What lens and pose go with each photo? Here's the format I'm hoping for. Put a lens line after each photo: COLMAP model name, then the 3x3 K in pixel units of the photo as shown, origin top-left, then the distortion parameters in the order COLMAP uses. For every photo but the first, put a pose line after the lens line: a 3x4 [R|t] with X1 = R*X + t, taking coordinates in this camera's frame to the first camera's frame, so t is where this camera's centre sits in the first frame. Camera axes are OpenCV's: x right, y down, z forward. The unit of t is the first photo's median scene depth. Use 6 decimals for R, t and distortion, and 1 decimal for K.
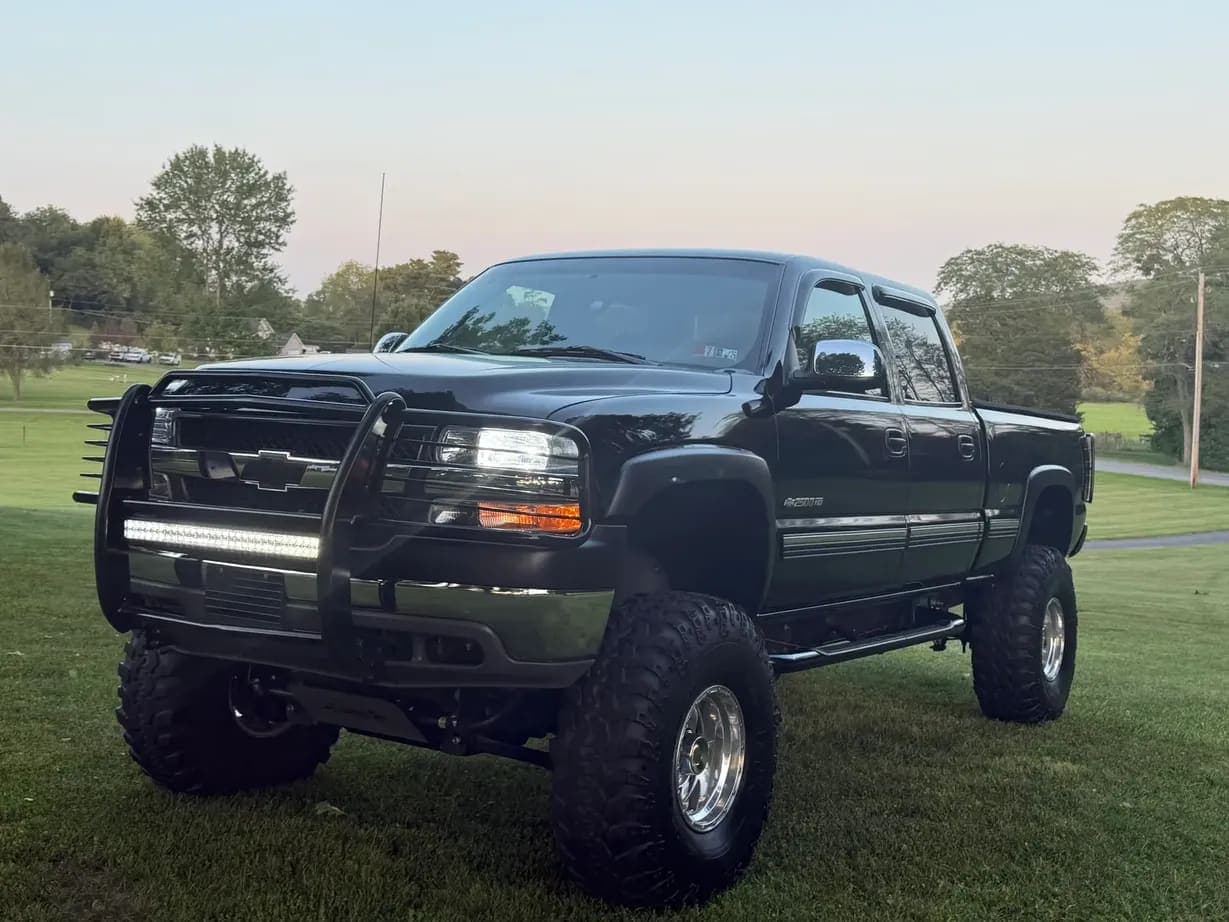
lens RADIAL K [[1238.4, 0, 614.5], [0, 1238.4, 461.0], [0, 0, 1]] dist [-0.002906, -0.000350]
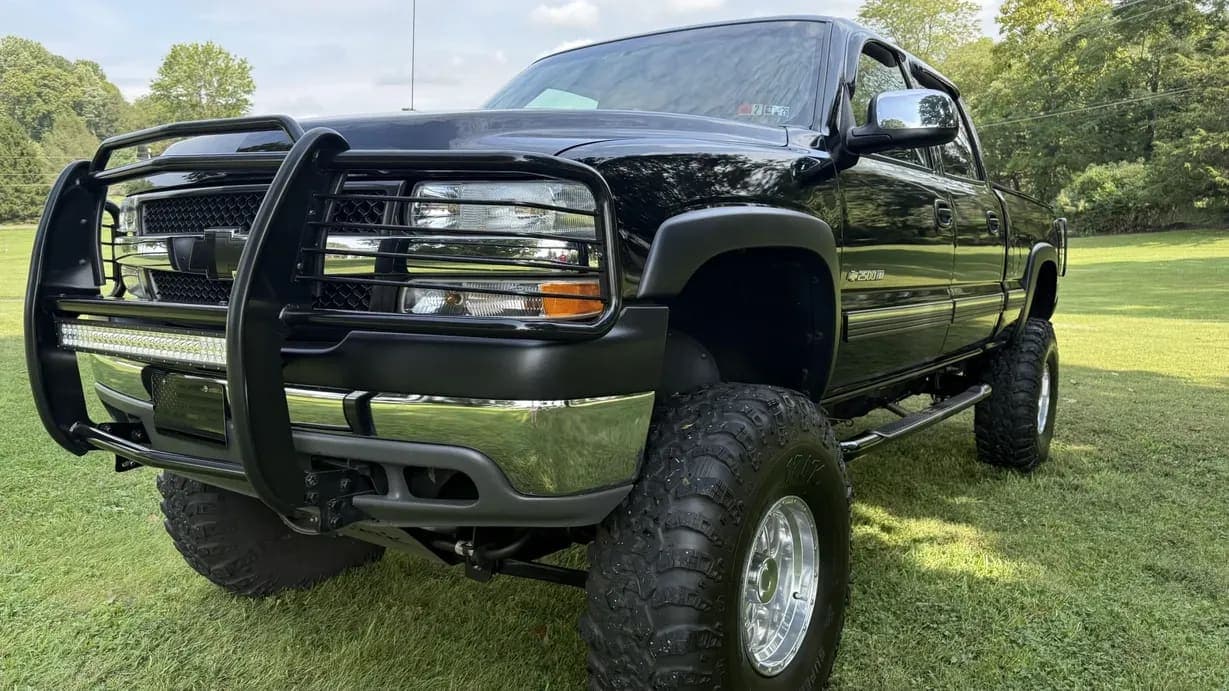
lens RADIAL K [[858.1, 0, 614.5], [0, 858.1, 345.5], [0, 0, 1]] dist [-0.000642, -0.000248]
pose [[0.997478, -0.037422, -0.060316, 0.007072], [0.042469, 0.995501, 0.084701, 0.027083], [0.056875, -0.087049, 0.994579, 0.424896]]
